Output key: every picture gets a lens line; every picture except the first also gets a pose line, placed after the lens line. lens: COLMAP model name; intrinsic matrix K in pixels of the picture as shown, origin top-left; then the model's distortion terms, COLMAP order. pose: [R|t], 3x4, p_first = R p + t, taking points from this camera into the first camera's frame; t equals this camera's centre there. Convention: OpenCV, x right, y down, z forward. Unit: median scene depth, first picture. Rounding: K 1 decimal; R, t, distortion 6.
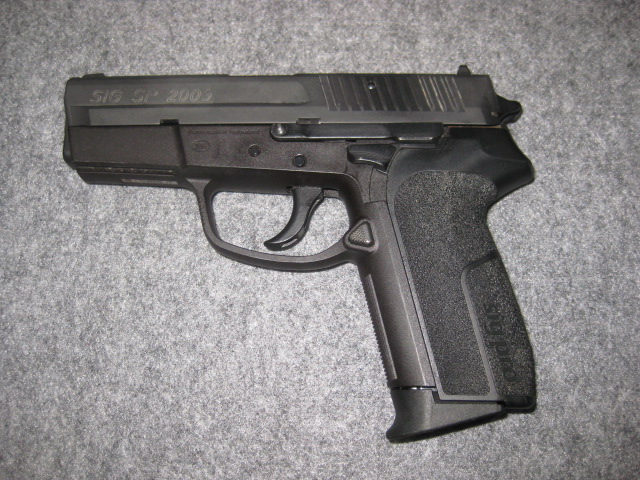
lens RADIAL K [[703.0, 0, 320.0], [0, 703.0, 240.0], [0, 0, 1]] dist [-0.189510, 0.149285]
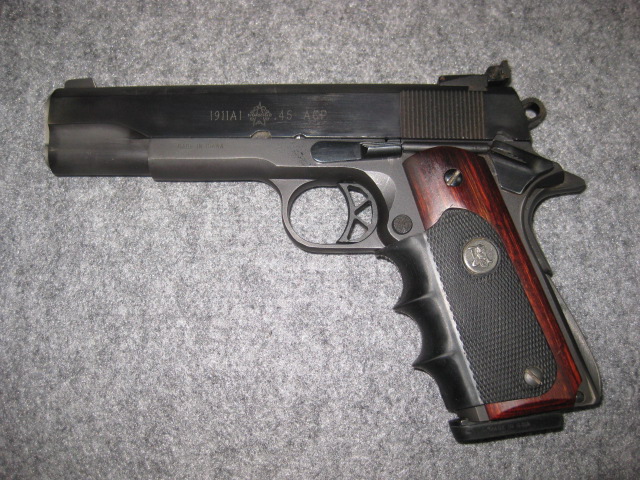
lens RADIAL K [[703.0, 0, 320.0], [0, 703.0, 240.0], [0, 0, 1]] dist [-0.189510, 0.149285]
pose [[0.998841, -0.009934, 0.047089, -0.142613], [0.009190, 0.999830, 0.016000, -0.147668], [-0.047240, -0.015549, 0.998763, 0.026886]]
